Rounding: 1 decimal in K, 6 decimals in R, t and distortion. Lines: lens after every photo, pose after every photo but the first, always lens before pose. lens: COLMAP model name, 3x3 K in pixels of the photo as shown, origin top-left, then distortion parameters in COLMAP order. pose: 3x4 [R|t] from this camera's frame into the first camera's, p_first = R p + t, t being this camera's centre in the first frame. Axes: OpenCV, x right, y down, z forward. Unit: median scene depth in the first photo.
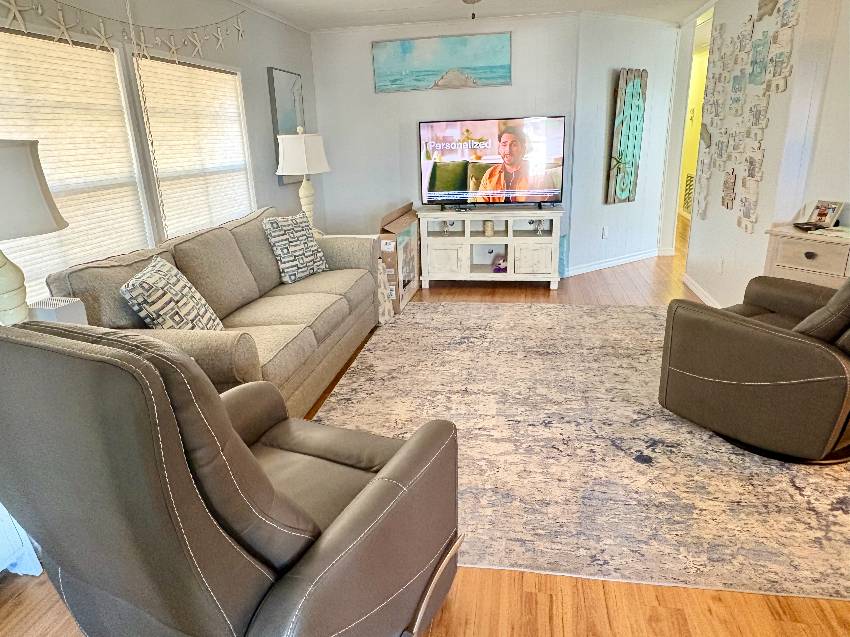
lens RADIAL K [[569.3, 0, 425.2], [0, 569.3, 319.2], [0, 0, 1]] dist [0.003645, 0.003442]
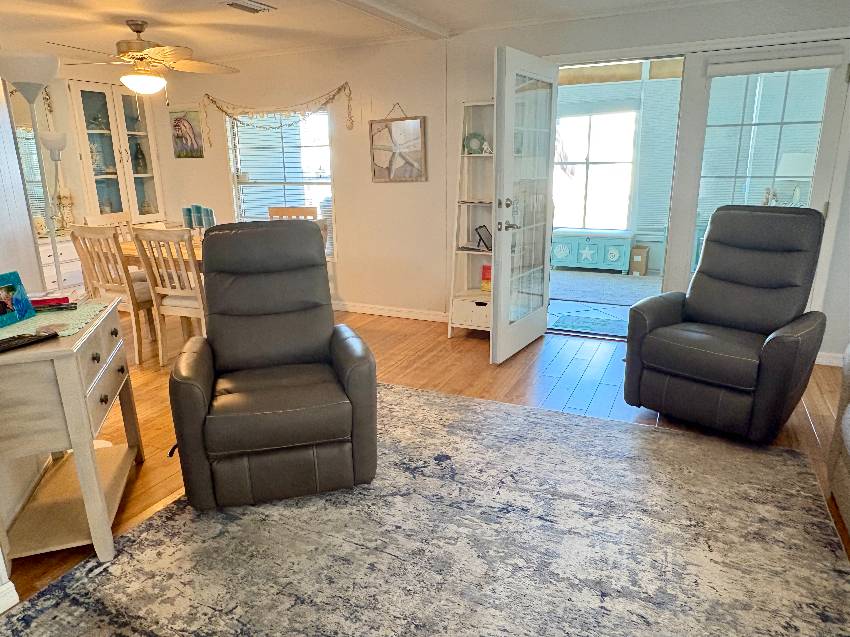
lens RADIAL K [[569.3, 0, 424.8], [0, 569.3, 318.4], [0, 0, 1]] dist [0.003645, 0.003442]
pose [[-0.961193, -0.031285, 0.274096, 0.112599], [0.126009, 0.834063, 0.537085, -0.524169], [-0.245417, 0.550781, -0.797754, 1.586728]]
